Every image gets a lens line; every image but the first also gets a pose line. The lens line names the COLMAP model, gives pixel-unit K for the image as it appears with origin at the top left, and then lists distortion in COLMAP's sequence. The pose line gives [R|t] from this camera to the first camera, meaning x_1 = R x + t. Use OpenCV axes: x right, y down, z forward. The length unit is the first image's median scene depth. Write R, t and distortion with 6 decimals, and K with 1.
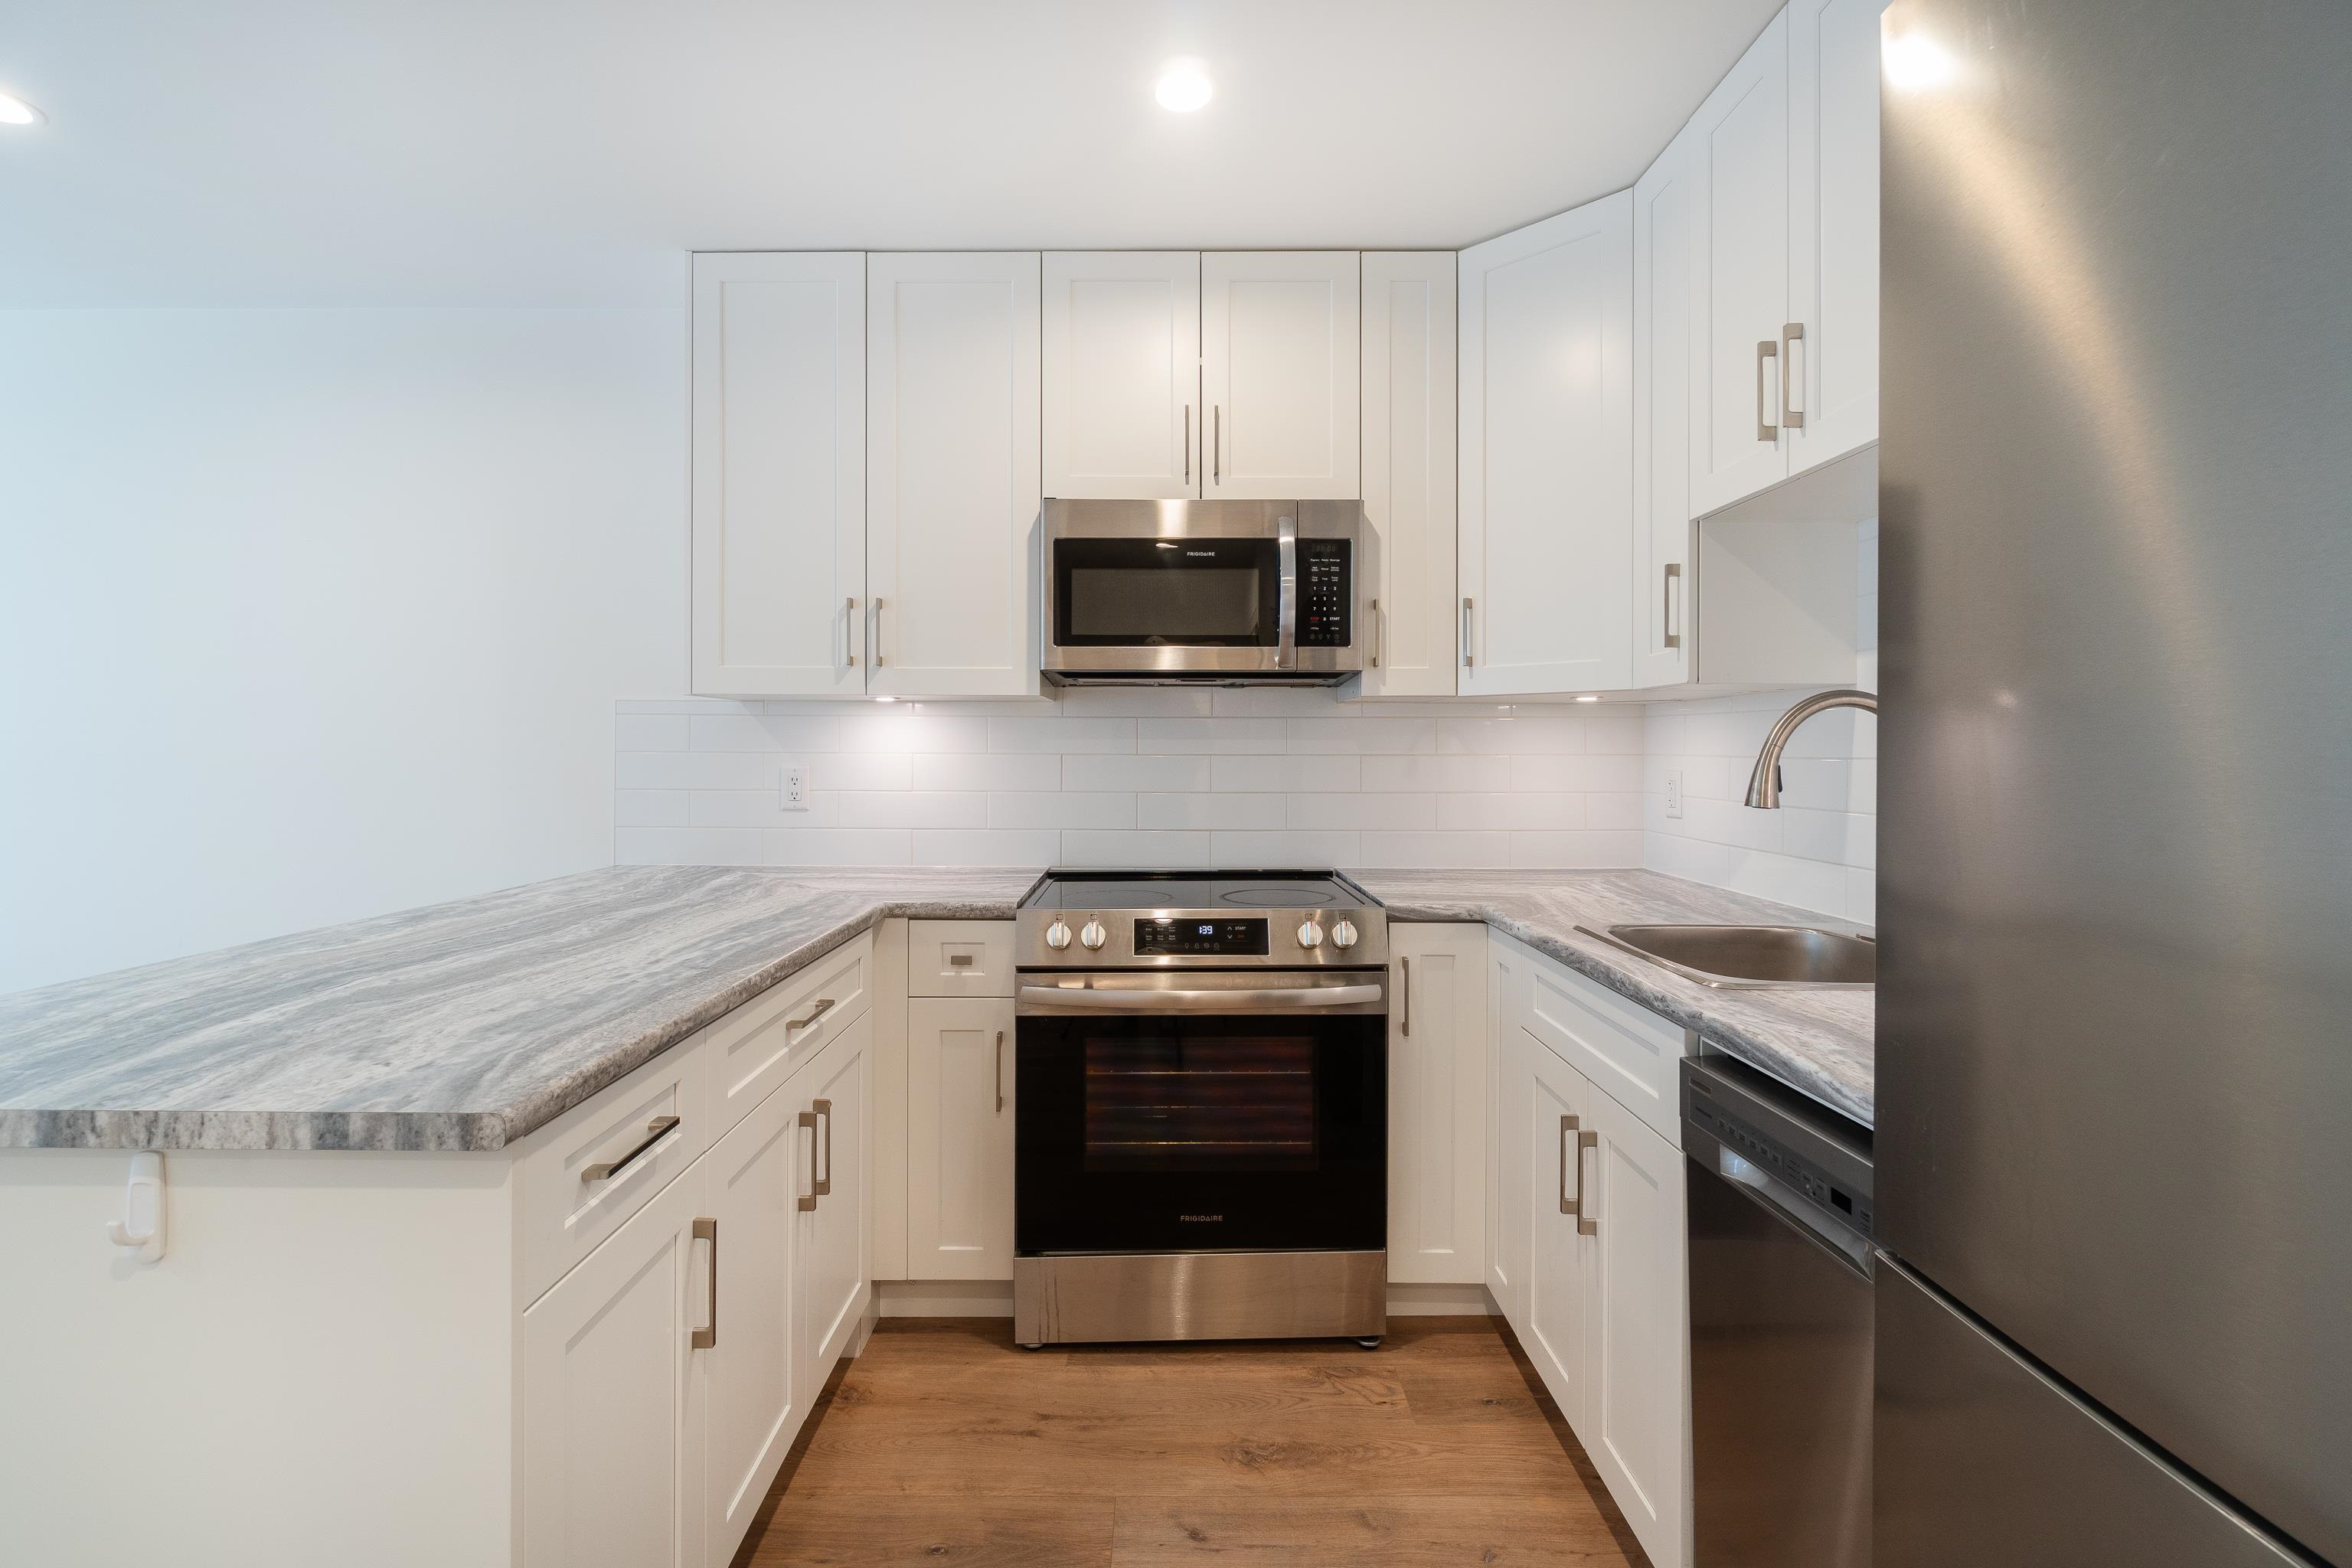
lens RADIAL K [[1029.2, 0, 1184.1], [0, 1029.2, 759.9], [0, 0, 1]] dist [-0.004151, 0.000690]
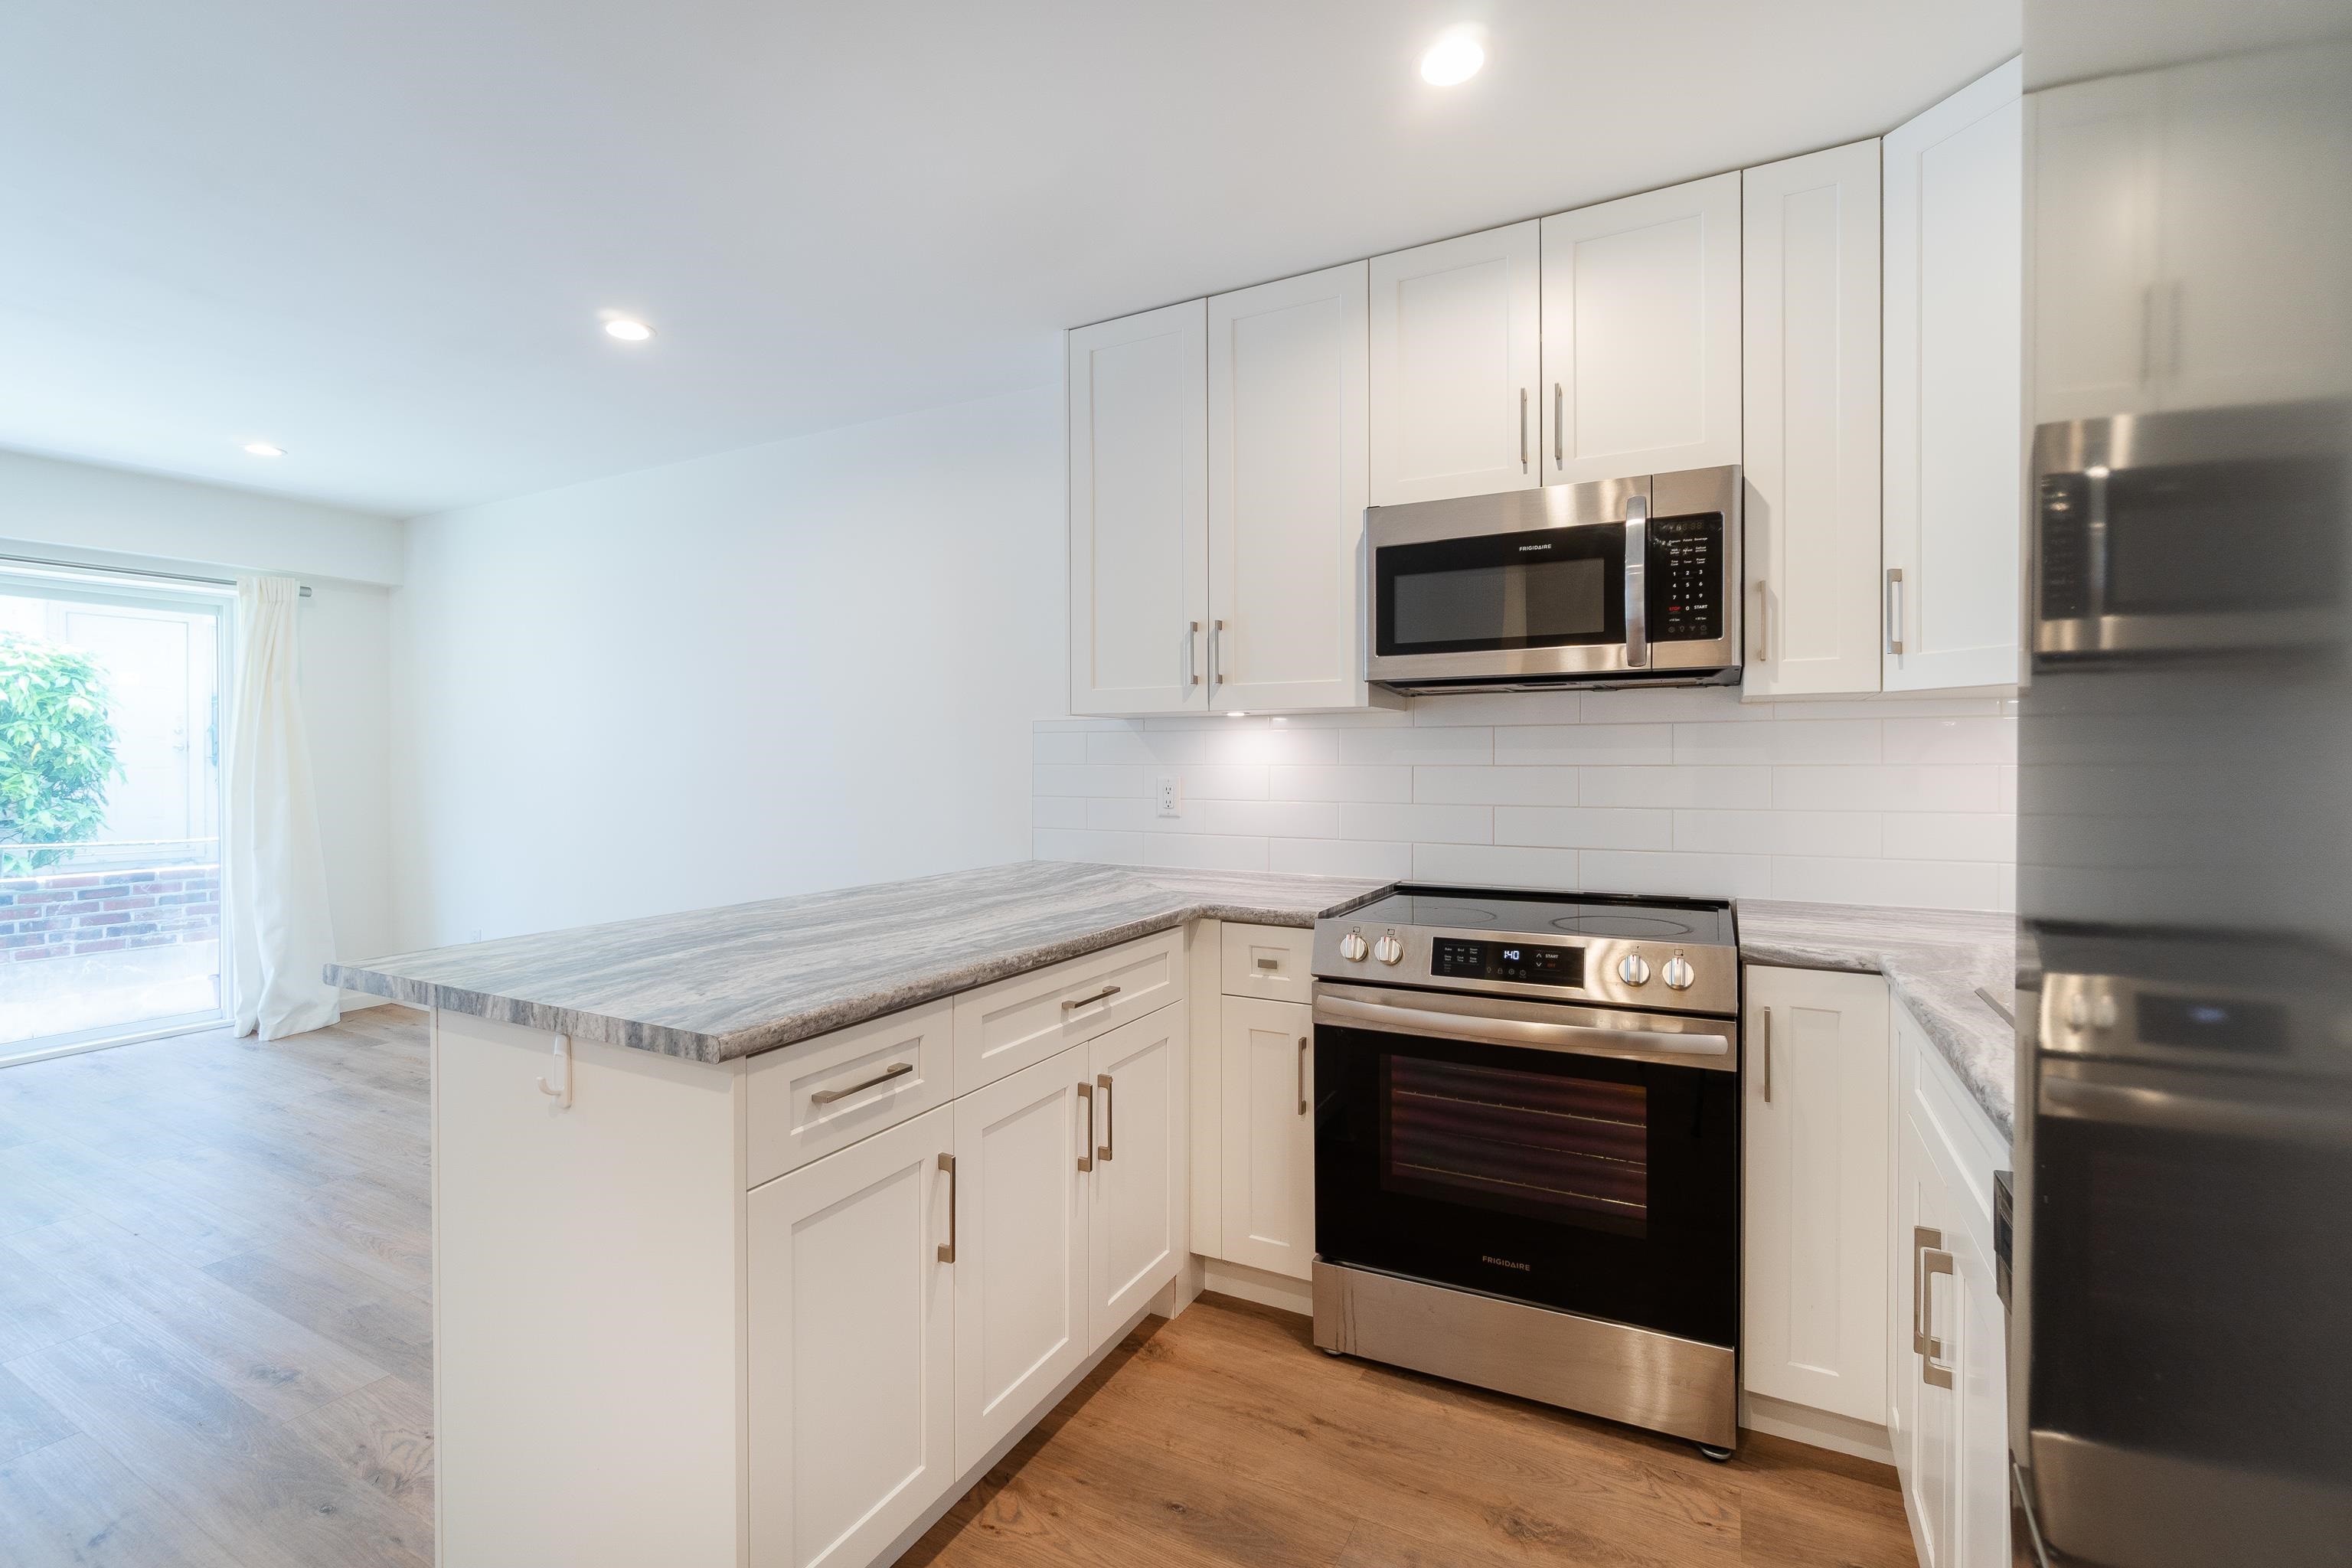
lens RADIAL K [[1031.6, 0, 1173.4], [0, 1031.6, 777.2], [0, 0, 1]] dist [-0.001960, 0.000176]
pose [[0.882522, 0.002766, -0.470263, 0.191013], [0.000432, 0.999978, 0.006692, -0.001236], [0.470271, -0.006109, 0.882501, 0.036812]]
